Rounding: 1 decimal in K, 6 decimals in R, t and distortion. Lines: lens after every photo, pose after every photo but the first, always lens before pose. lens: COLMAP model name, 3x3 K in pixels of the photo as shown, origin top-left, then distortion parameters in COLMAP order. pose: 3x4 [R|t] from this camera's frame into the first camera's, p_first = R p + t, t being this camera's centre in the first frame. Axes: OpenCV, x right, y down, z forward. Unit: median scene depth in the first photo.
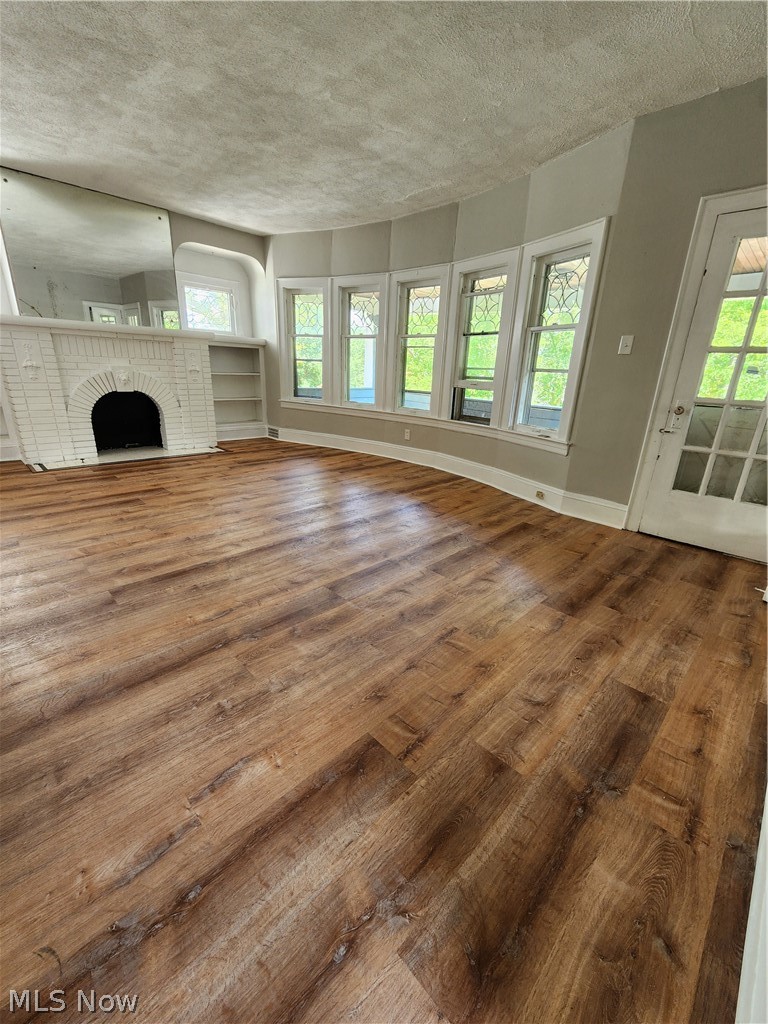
lens RADIAL K [[424.4, 0, 387.2], [0, 424.4, 517.7], [0, 0, 1]] dist [0.000961, -0.000059]
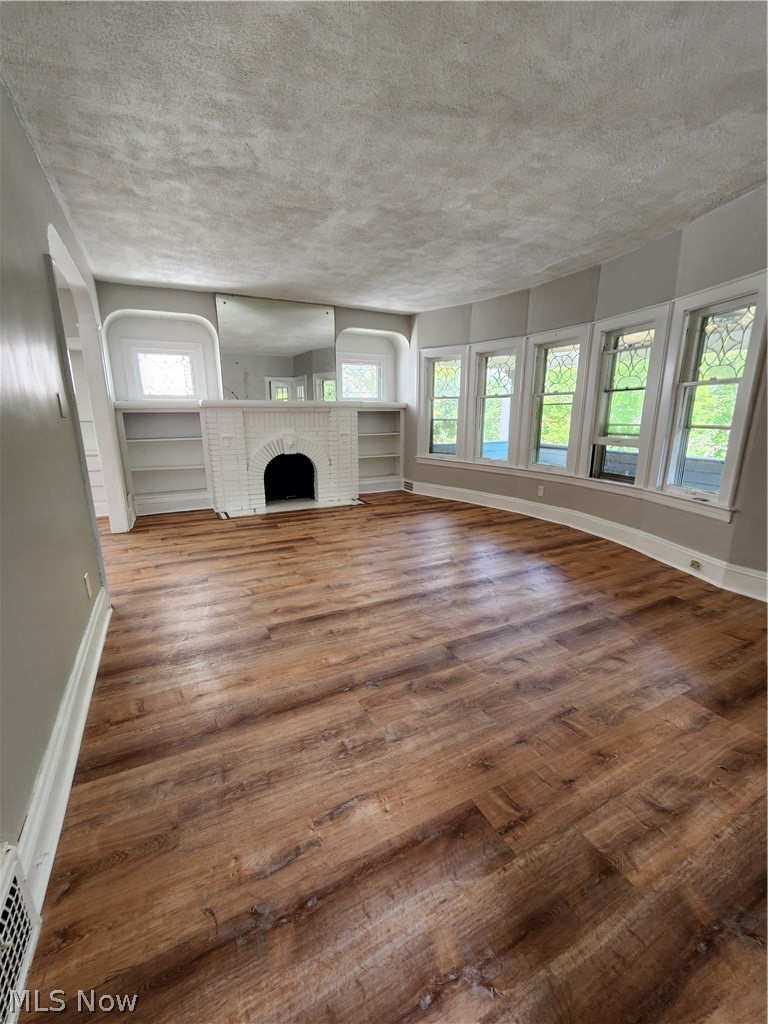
lens RADIAL K [[427.2, 0, 382.9], [0, 427.2, 523.2], [0, 0, 1]] dist [-0.006701, 0.005303]
pose [[0.948663, 0.035201, -0.314323, 0.027785], [-0.064358, 0.994480, -0.082869, -0.034684], [0.309670, 0.098844, 0.945692, -0.065337]]
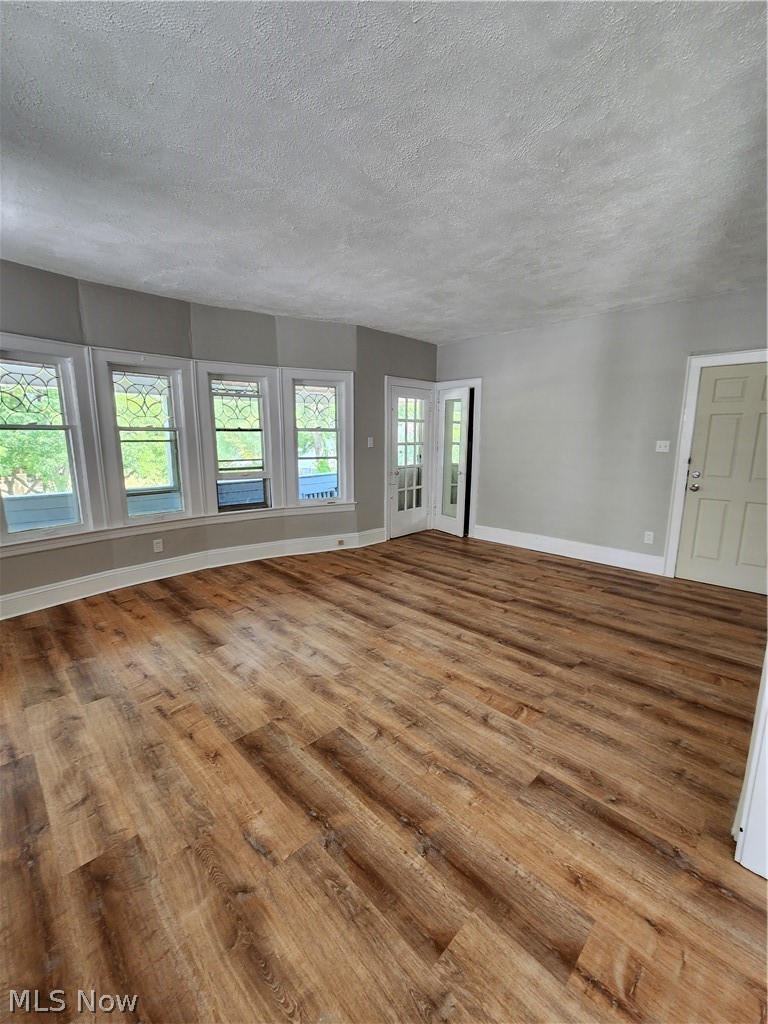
lens RADIAL K [[424.4, 0, 387.2], [0, 424.4, 517.7], [0, 0, 1]] dist [0.000961, -0.000059]
pose [[0.006125, -0.227776, 0.973694, -1.400236], [0.330414, 0.919484, 0.213016, -0.534024], [-0.943816, 0.320417, 0.080892, 1.006336]]
